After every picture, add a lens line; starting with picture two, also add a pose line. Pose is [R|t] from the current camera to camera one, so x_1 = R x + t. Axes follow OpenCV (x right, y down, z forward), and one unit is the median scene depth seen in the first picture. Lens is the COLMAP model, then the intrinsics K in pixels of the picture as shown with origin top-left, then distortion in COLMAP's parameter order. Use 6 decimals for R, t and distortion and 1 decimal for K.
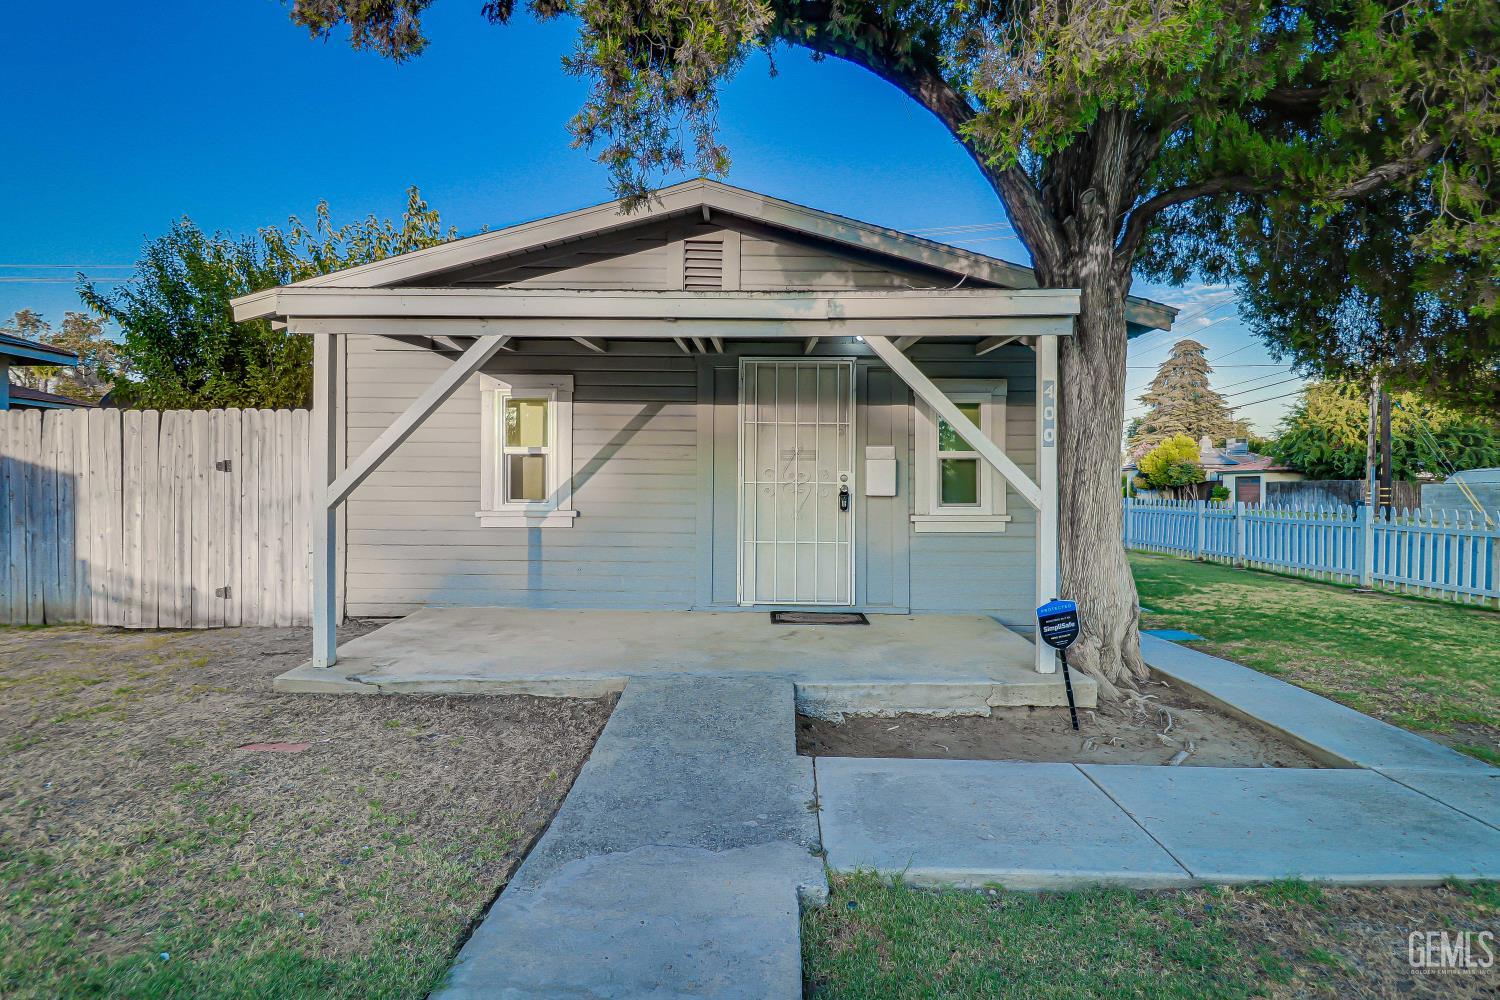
lens RADIAL K [[728.1, 0, 759.9], [0, 728.1, 493.5], [0, 0, 1]] dist [0.000120, -0.001224]
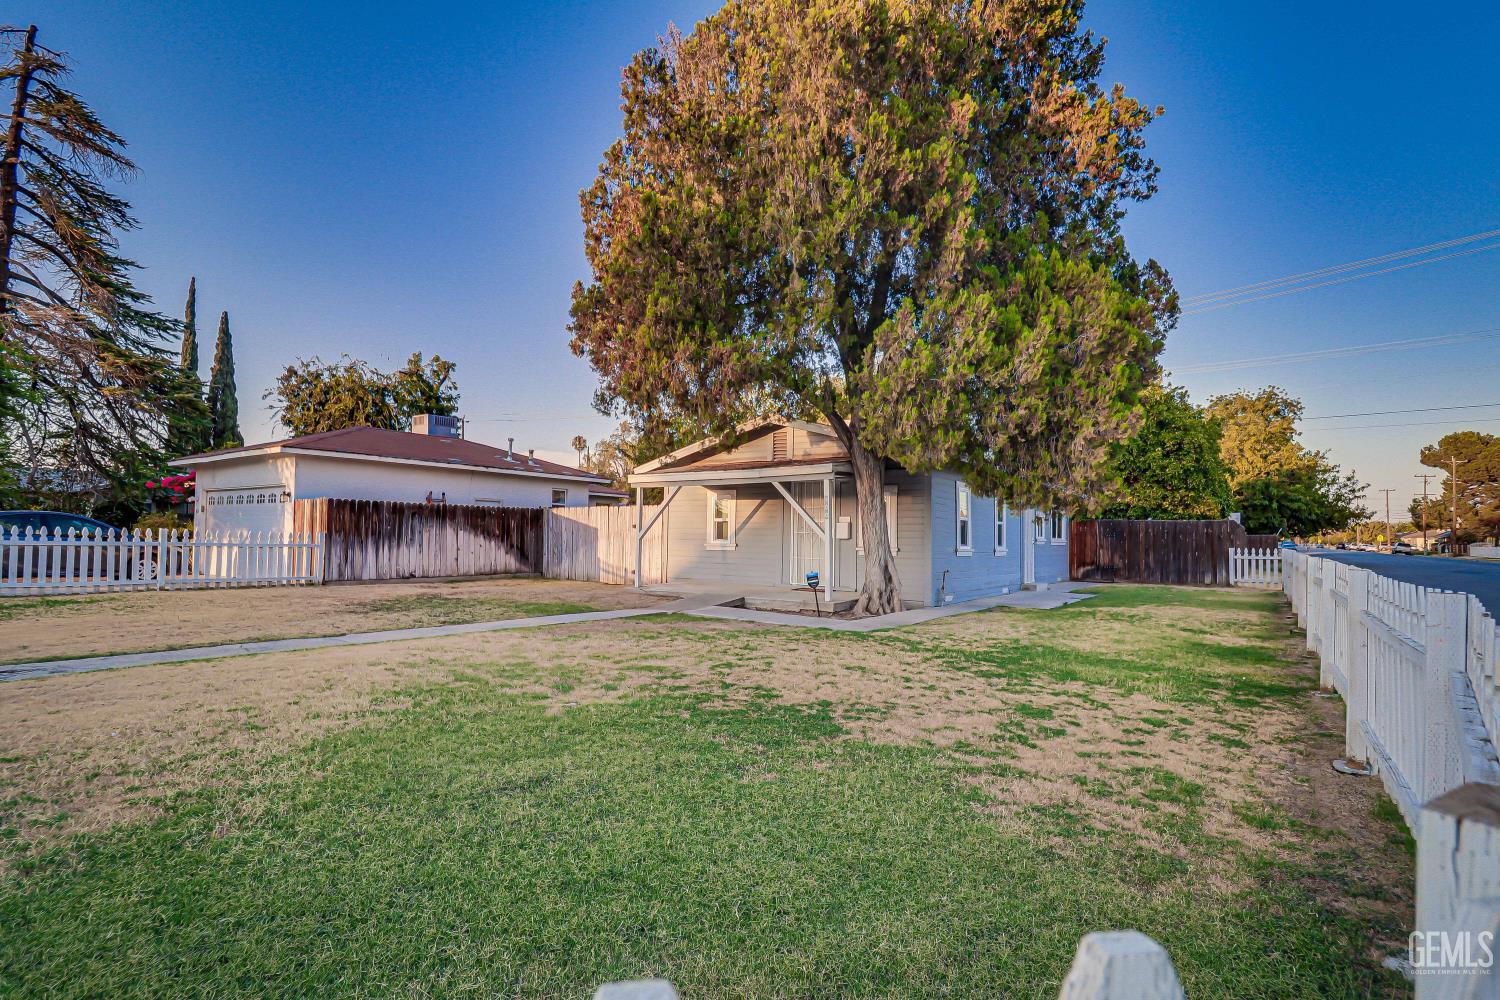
lens RADIAL K [[728.1, 0, 747.9], [0, 728.1, 501.3], [0, 0, 1]] dist [0.000120, -0.001224]
pose [[0.811378, -0.019589, -0.584193, 1.217098], [-0.014075, 0.998494, -0.053030, 0.009843], [0.584352, 0.051250, 0.809880, -0.979525]]
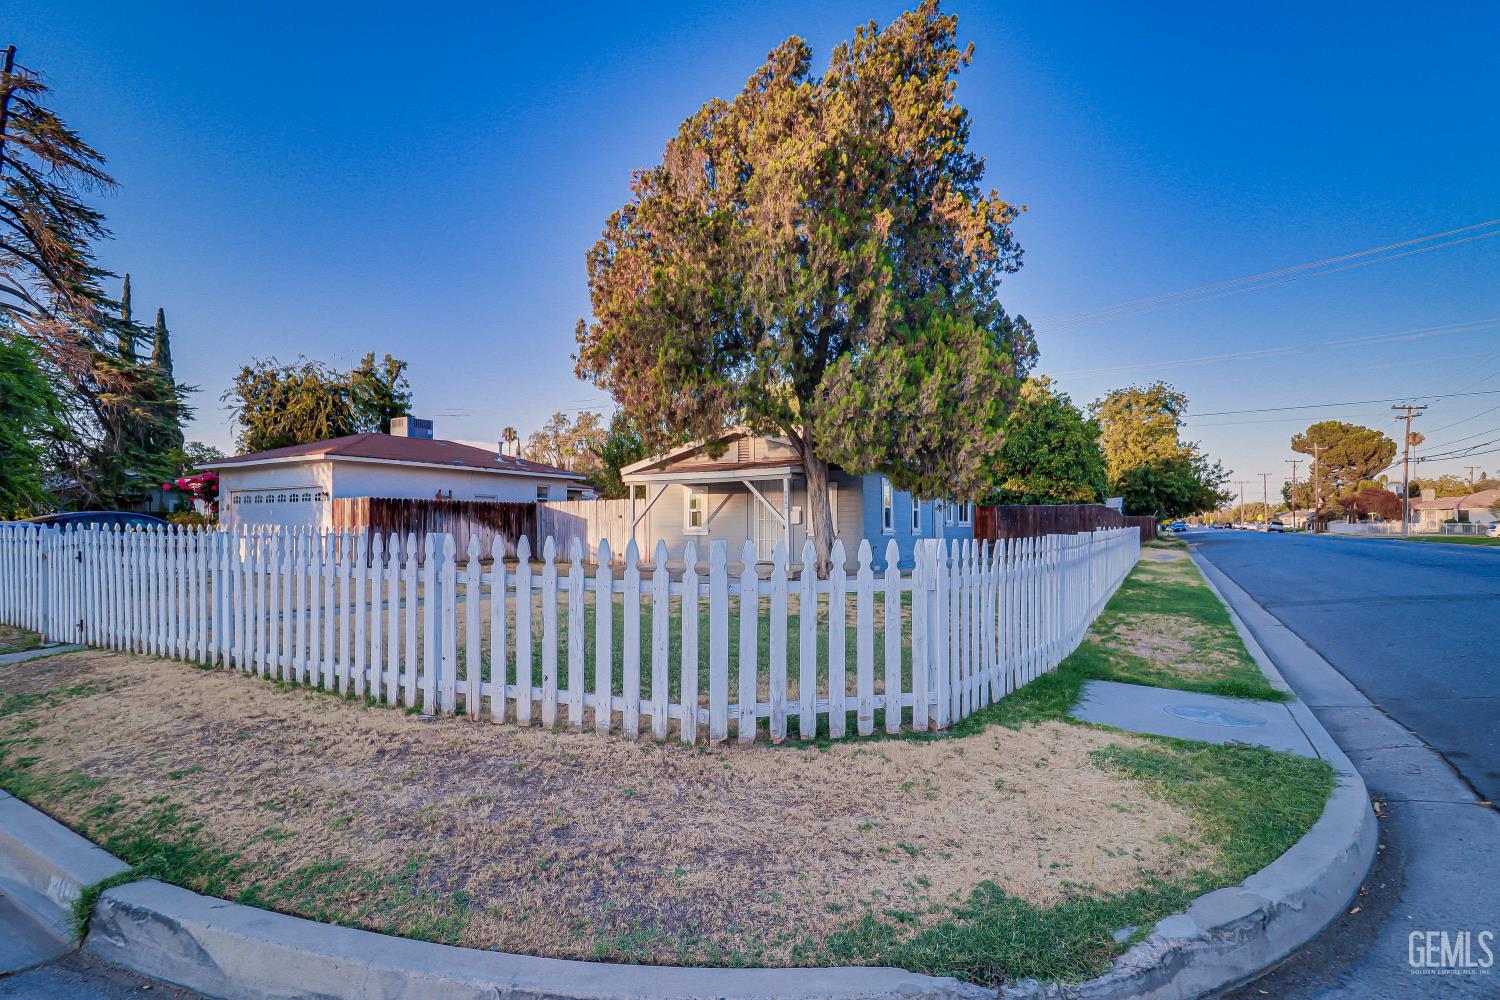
lens RADIAL K [[728.1, 0, 747.5], [0, 728.1, 507.8], [0, 0, 1]] dist [0.000120, -0.001224]
pose [[0.863271, -0.017792, -0.504428, 1.431879], [0.003199, 0.999551, -0.029782, 0.024329], [0.504731, 0.024096, 0.862940, -1.565191]]
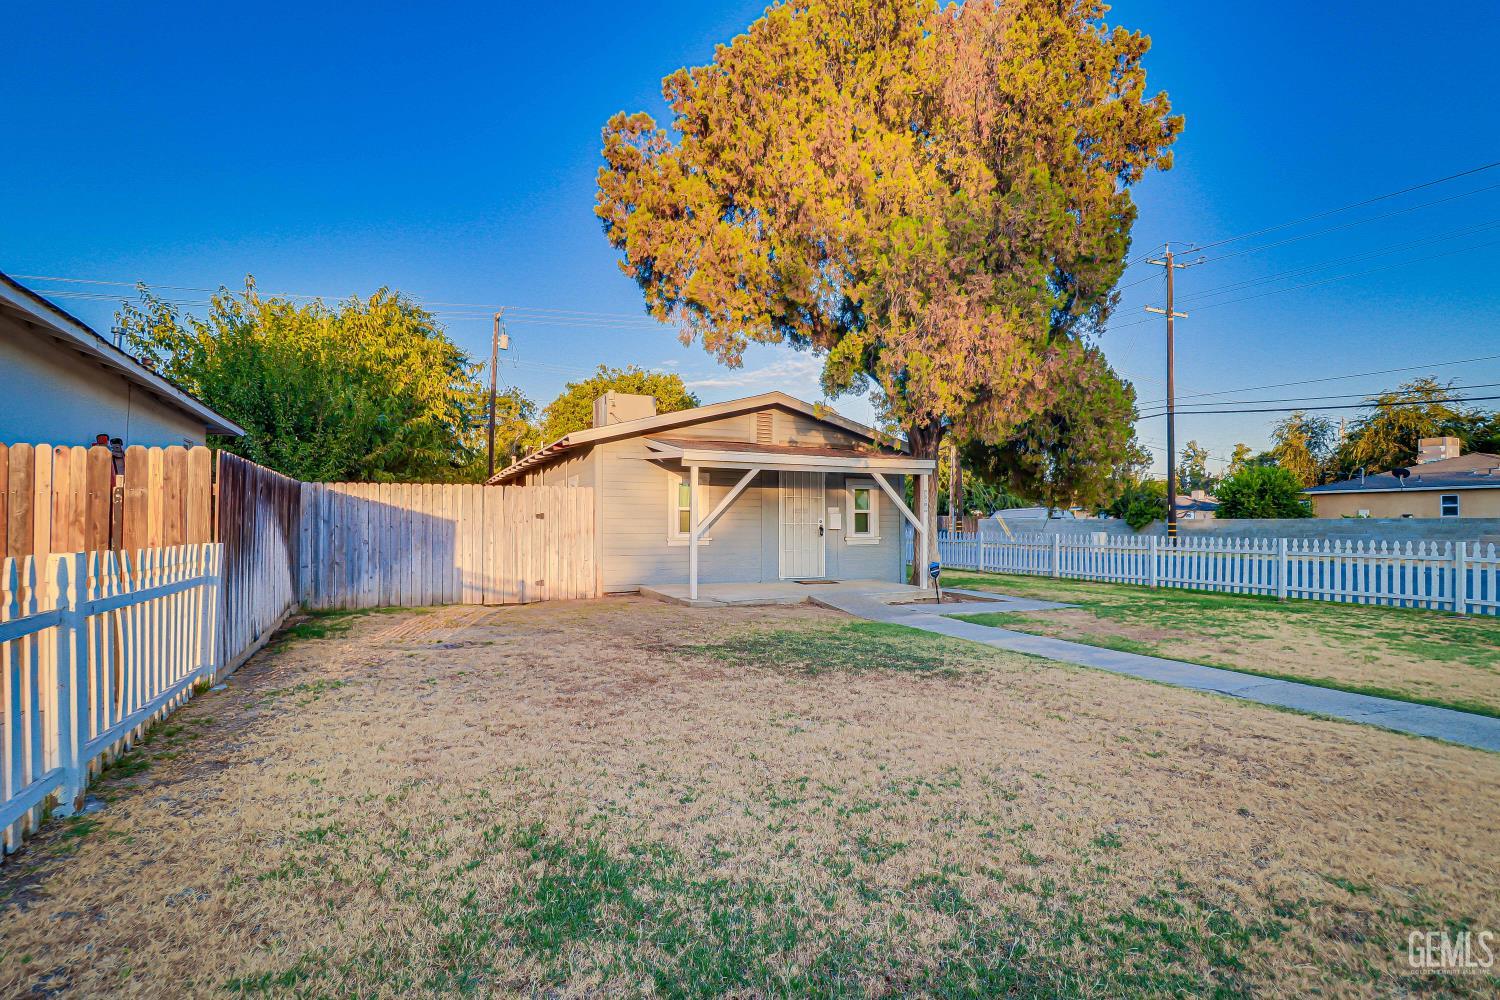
lens RADIAL K [[728.1, 0, 734.3], [0, 728.1, 507.0], [0, 0, 1]] dist [0.000120, -0.001224]
pose [[0.906433, 0.006013, 0.422306, -1.072901], [0.004619, 0.999698, -0.024148, -0.012895], [-0.422324, 0.023839, 0.906131, -0.929334]]
